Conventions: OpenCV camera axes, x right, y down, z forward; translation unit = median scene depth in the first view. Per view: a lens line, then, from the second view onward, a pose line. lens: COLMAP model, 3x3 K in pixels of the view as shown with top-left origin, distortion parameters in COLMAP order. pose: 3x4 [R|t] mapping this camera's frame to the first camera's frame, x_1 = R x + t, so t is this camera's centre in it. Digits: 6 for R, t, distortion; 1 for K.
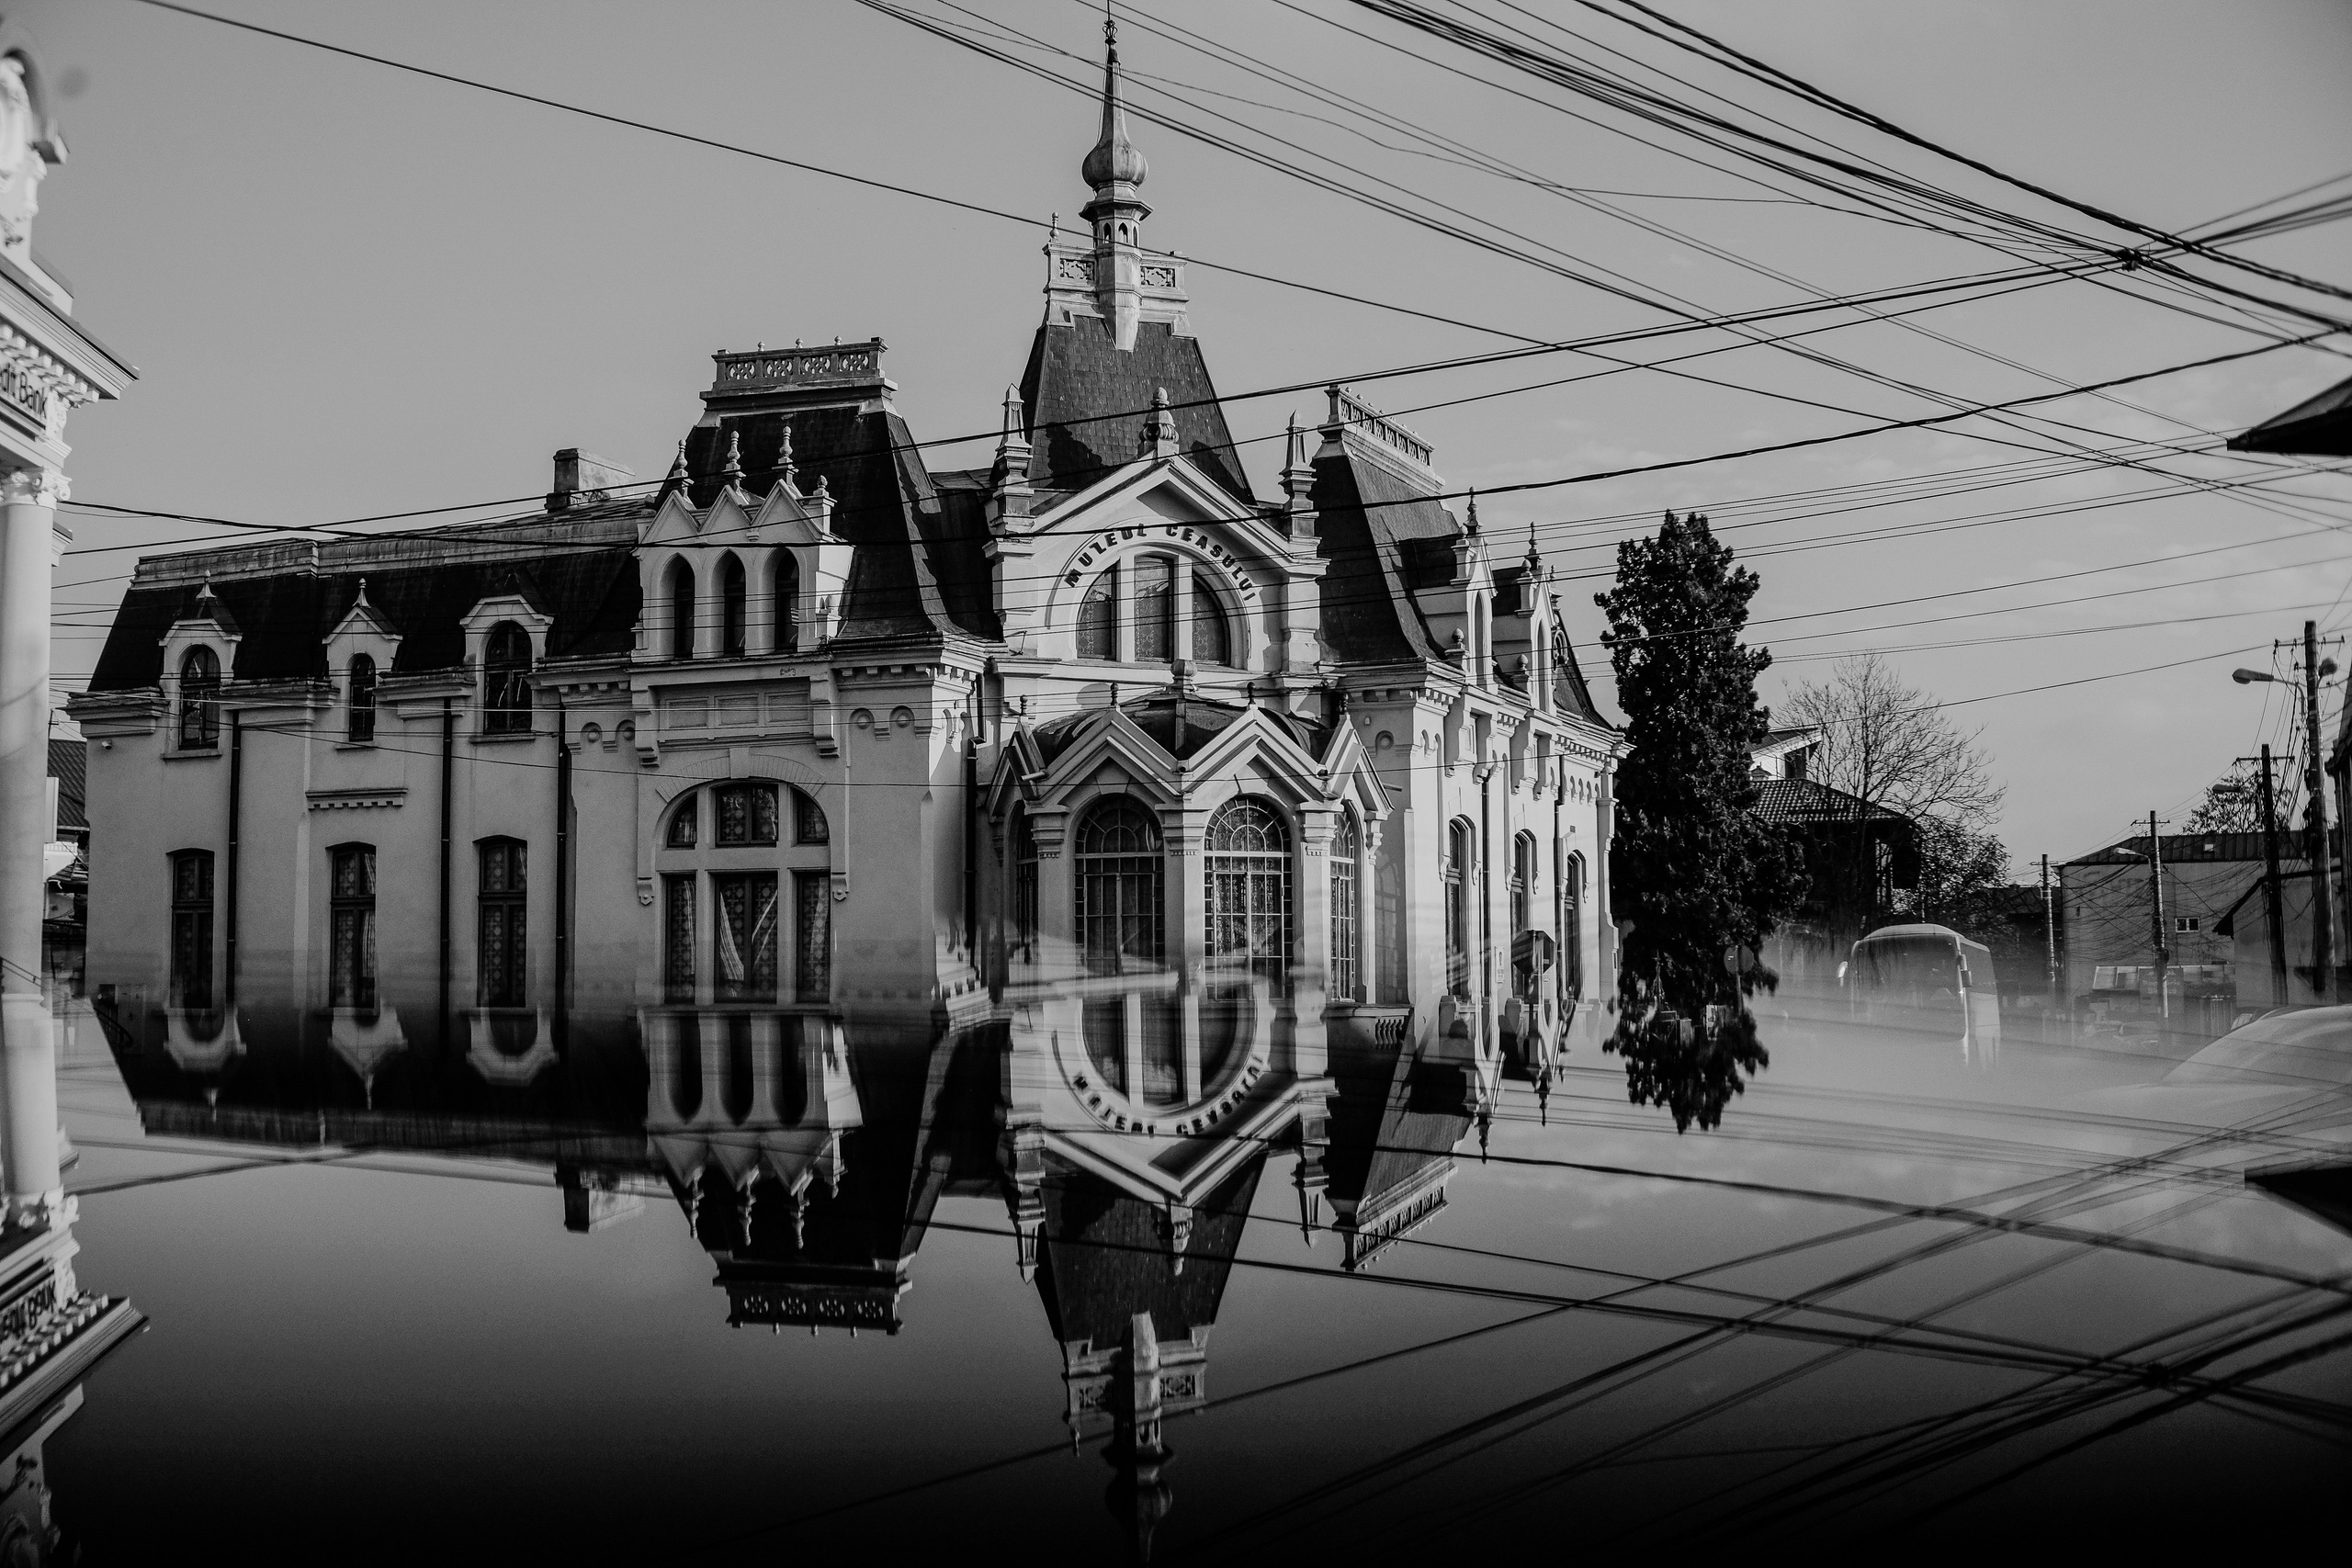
lens RADIAL K [[2527.9, 0, 1176.0], [0, 2527.9, 784.0], [0, 0, 1]] dist [-0.139662, 0.156953]
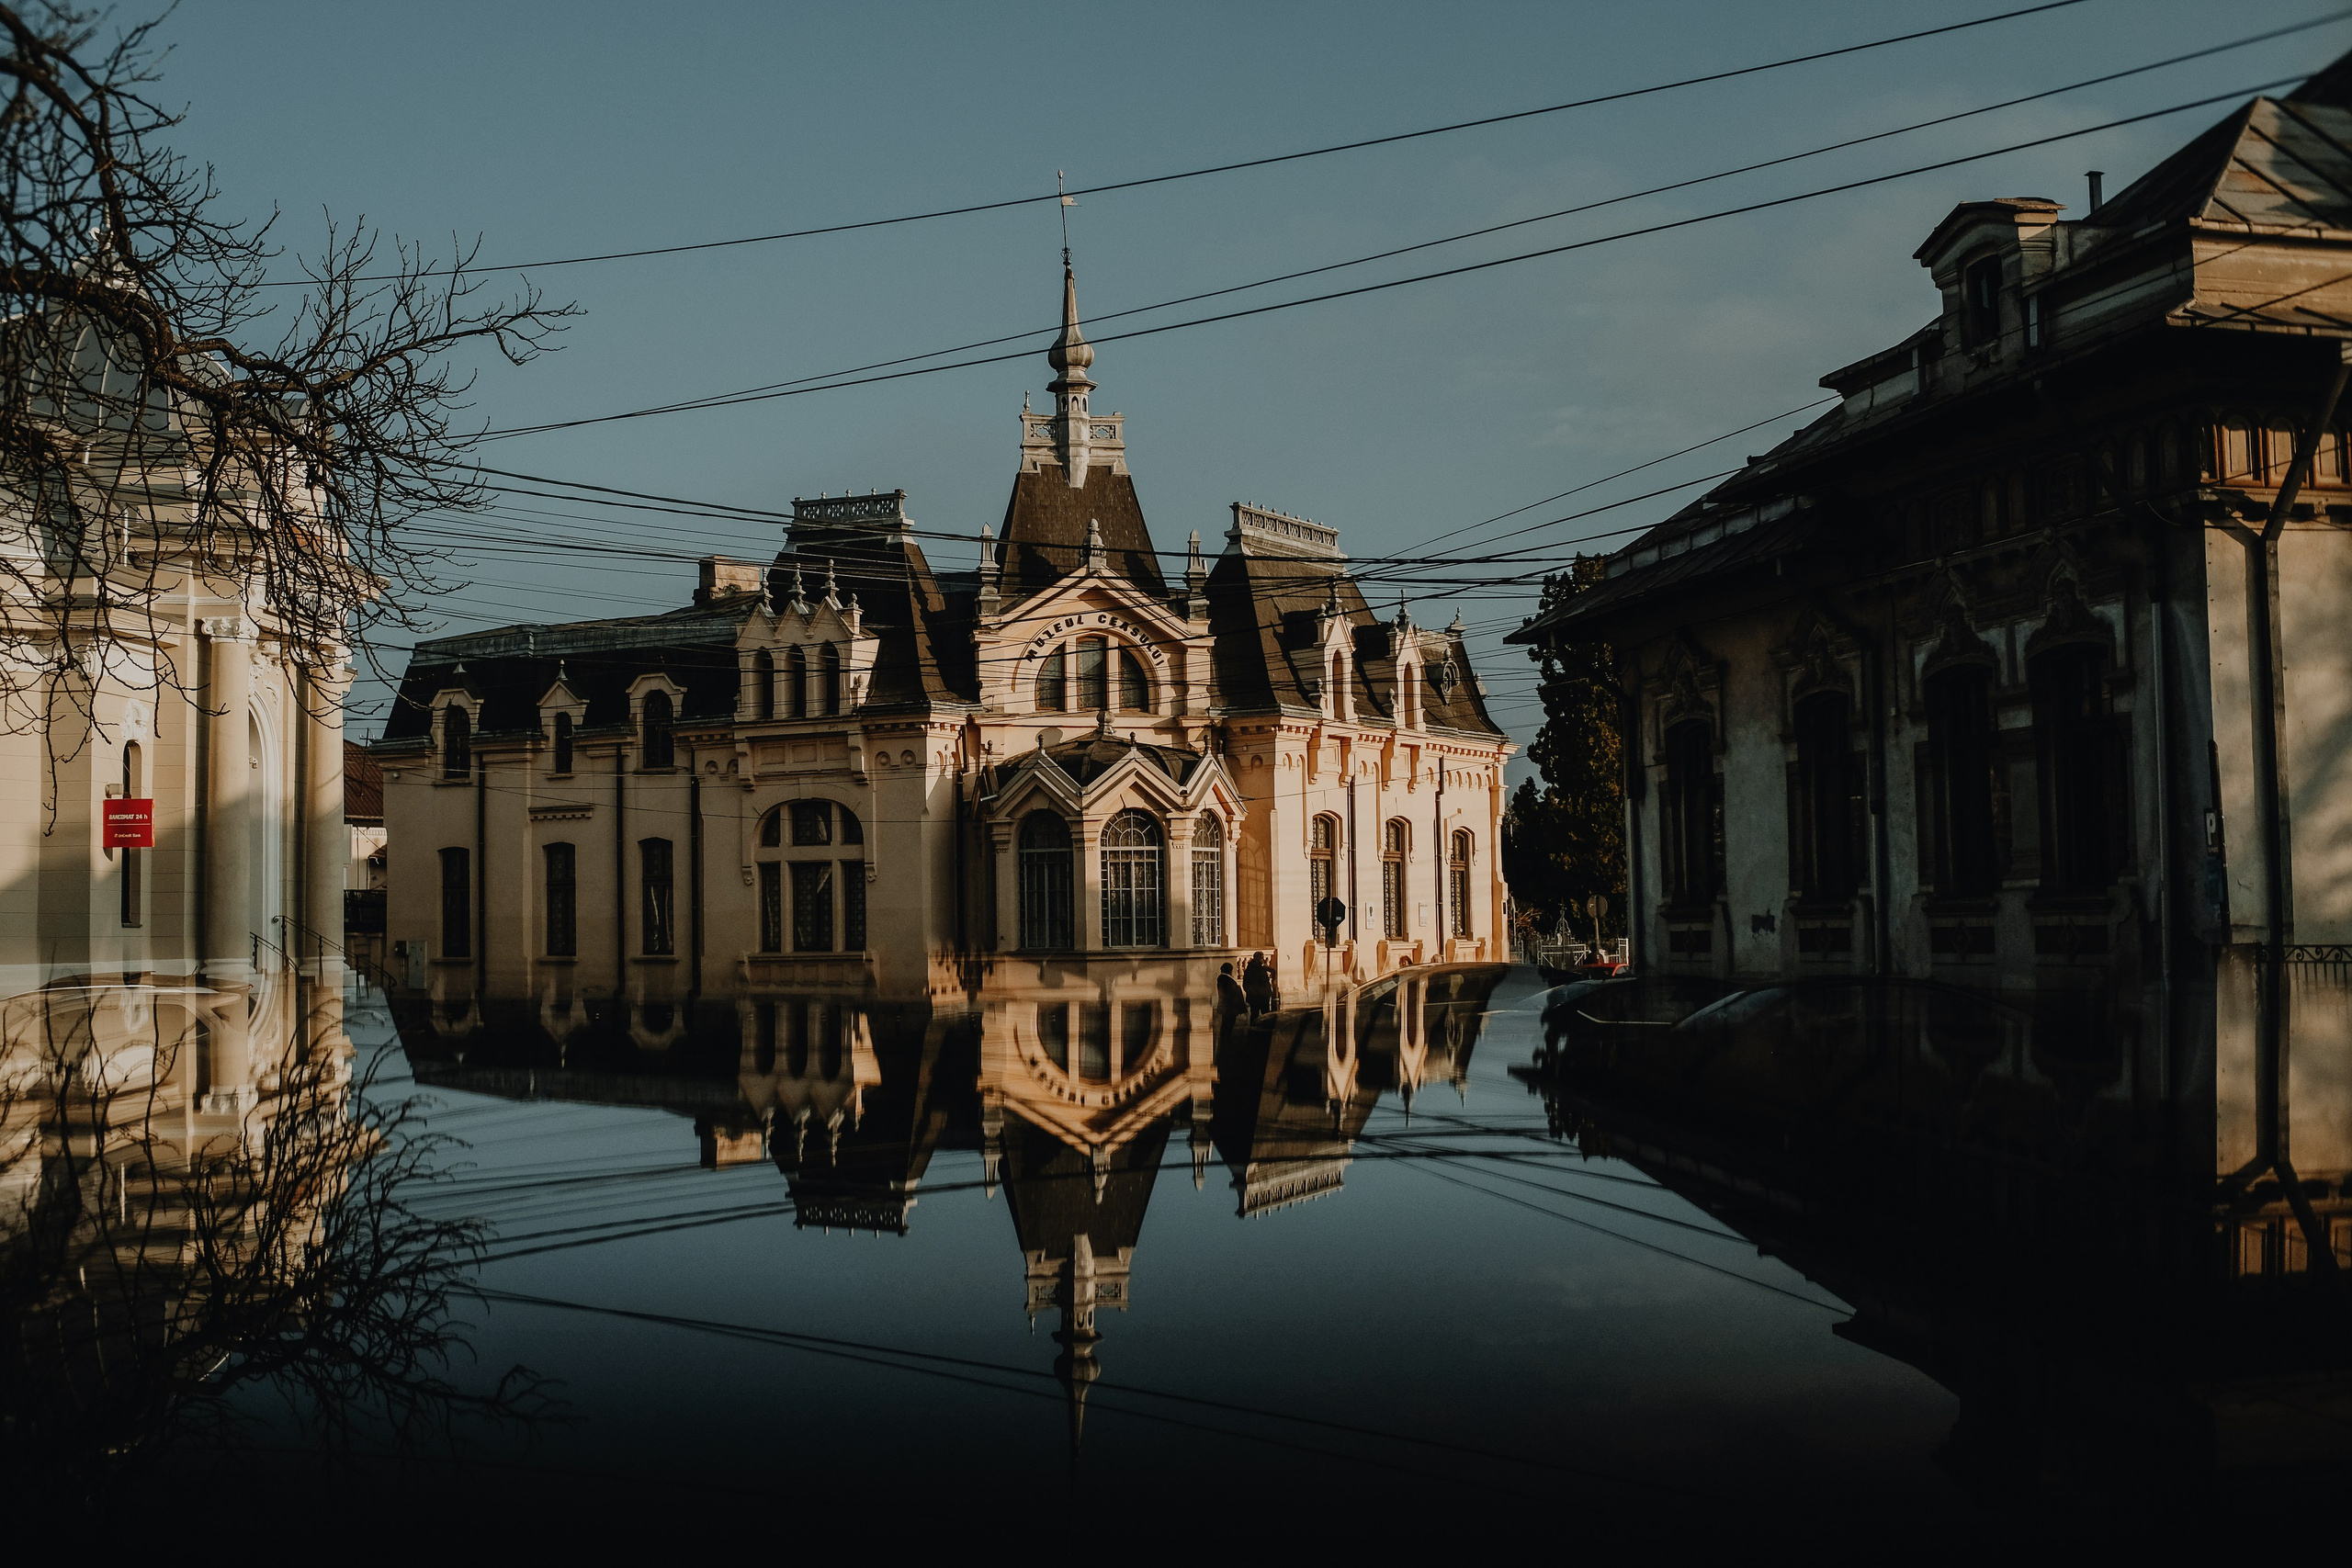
lens RADIAL K [[2488.0, 0, 1176.0], [0, 2488.0, 784.0], [0, 0, 1]] dist [-0.135081, 0.191324]
pose [[0.992682, -0.017025, -0.119554, 0.205647], [0.020660, 0.999359, 0.029232, -0.046766], [0.118980, -0.031488, 0.992397, -0.397814]]
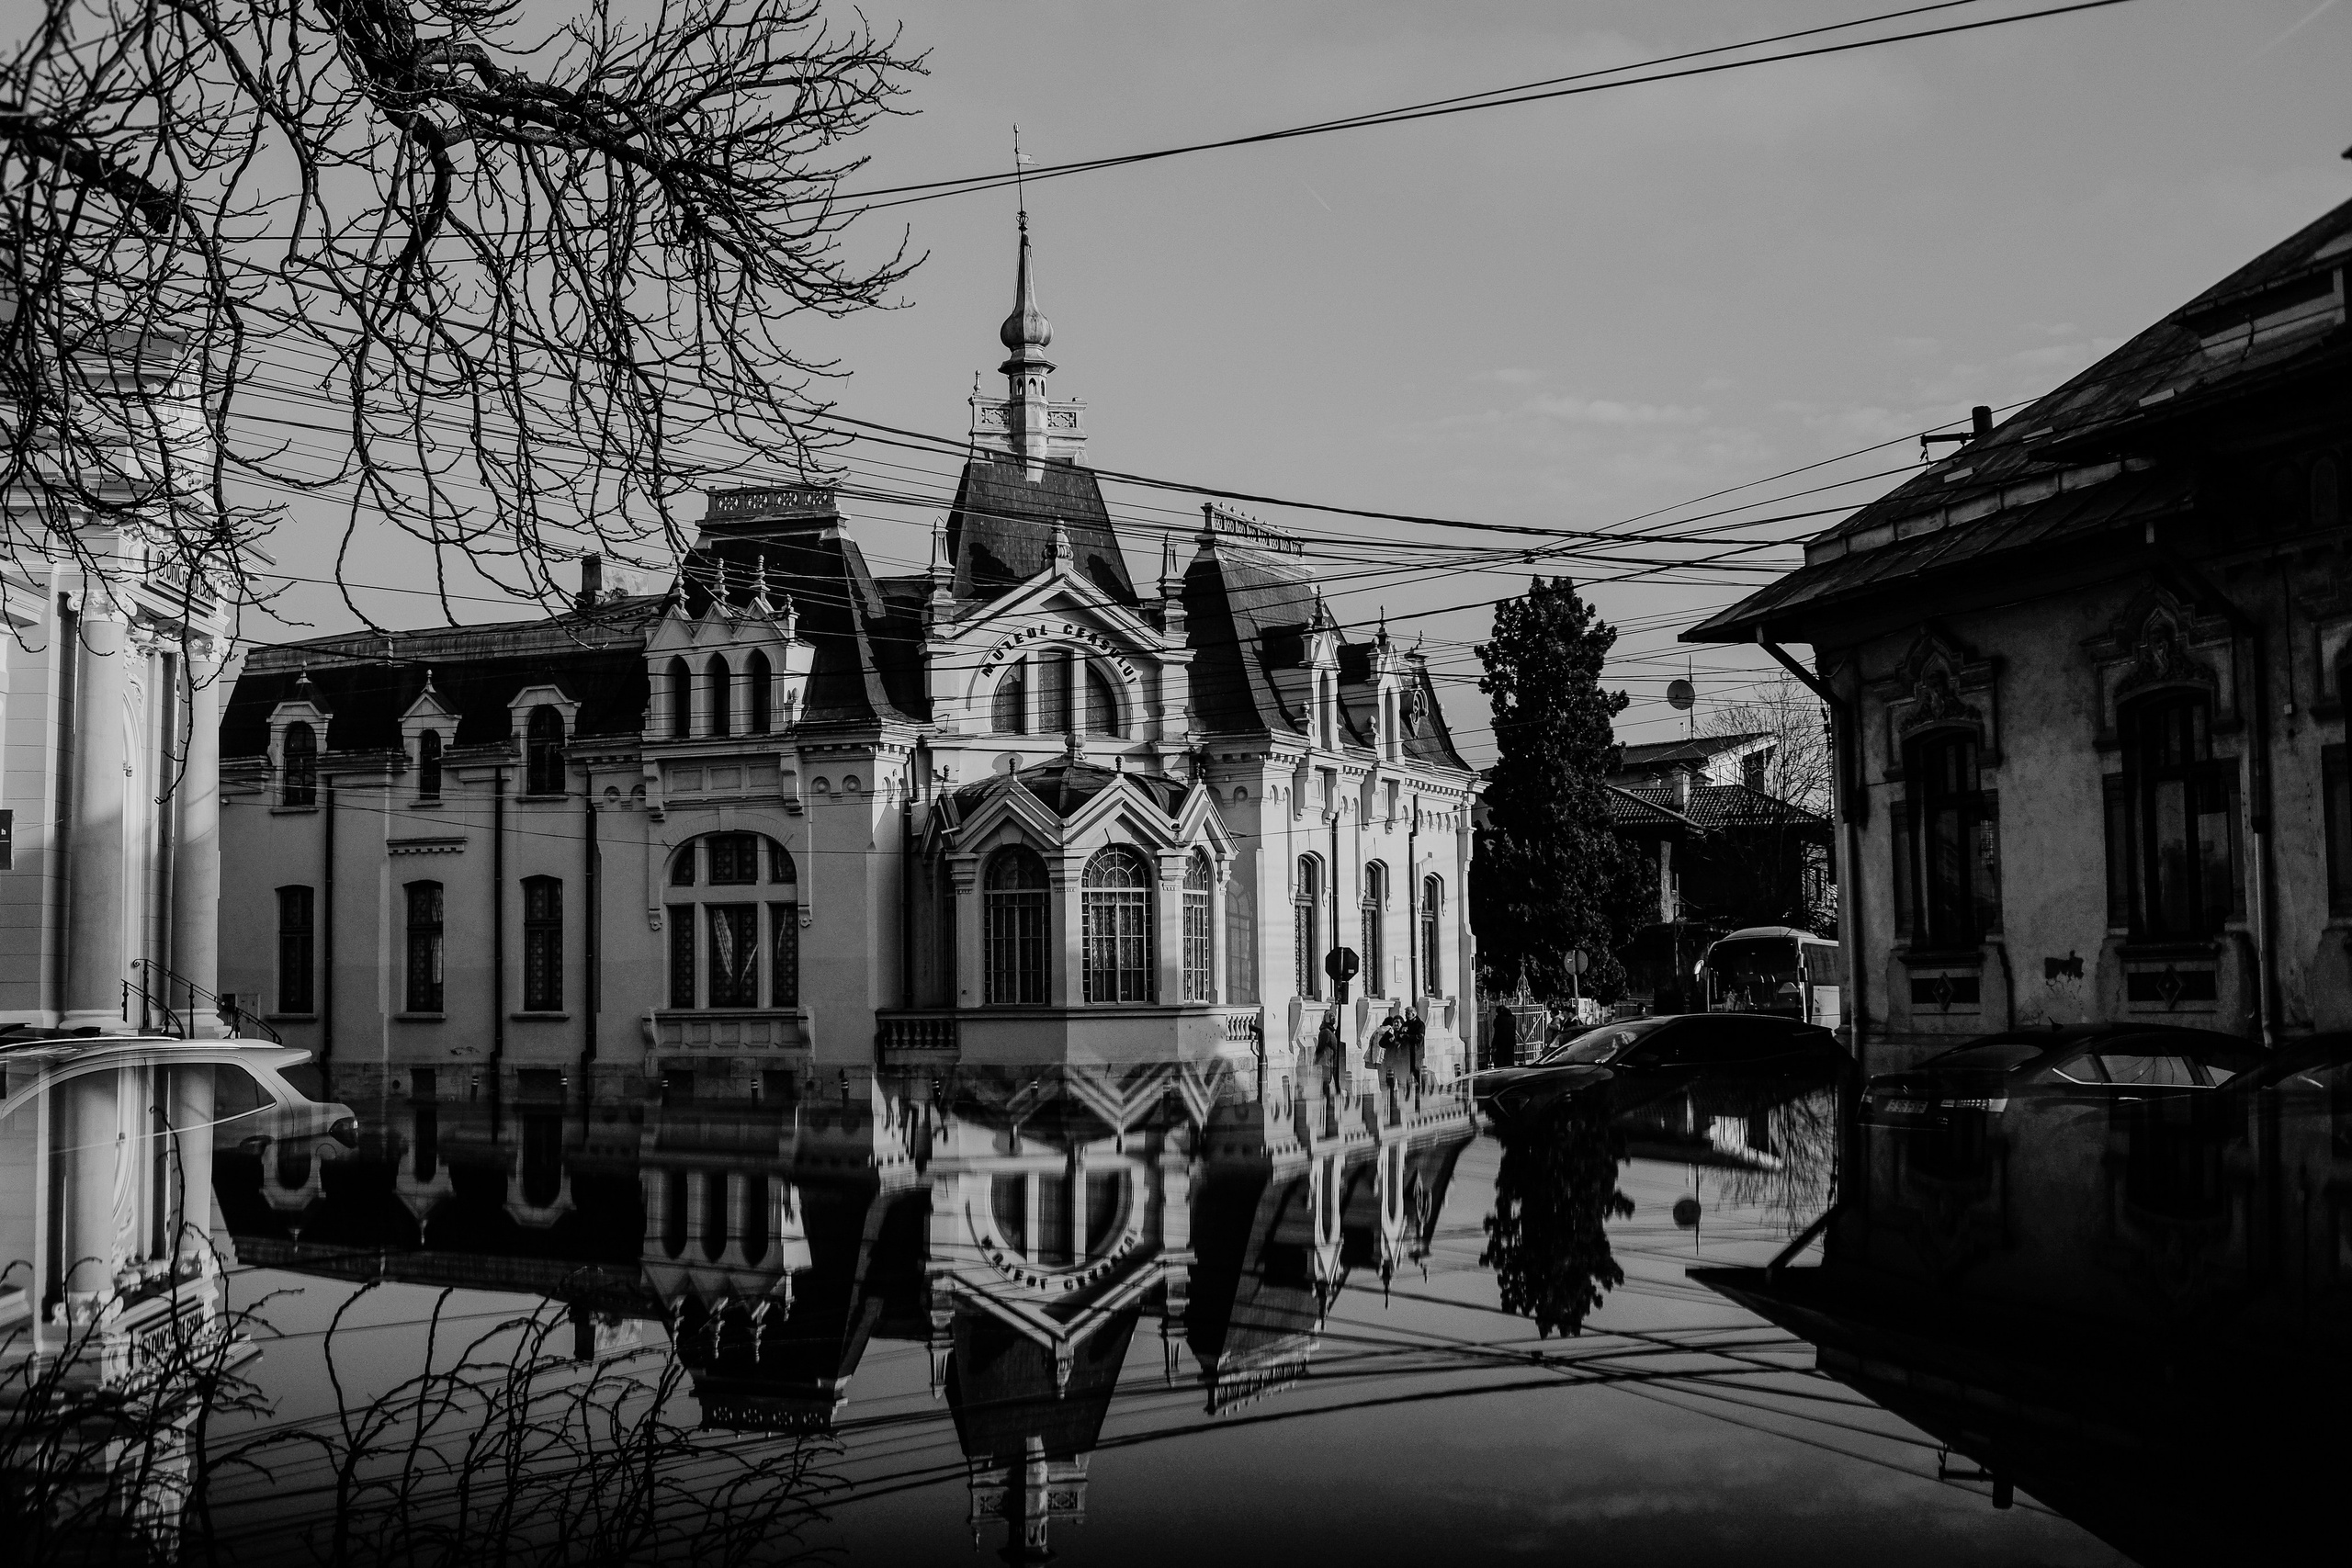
lens RADIAL K [[2582.1, 0, 1176.0], [0, 2582.1, 784.0], [0, 0, 1]] dist [-0.140672, 0.164048]
pose [[0.999716, -0.008847, -0.022139, 0.079331], [0.009016, 0.999931, 0.007565, -0.032342], [0.022070, -0.007763, 0.999726, -0.284531]]
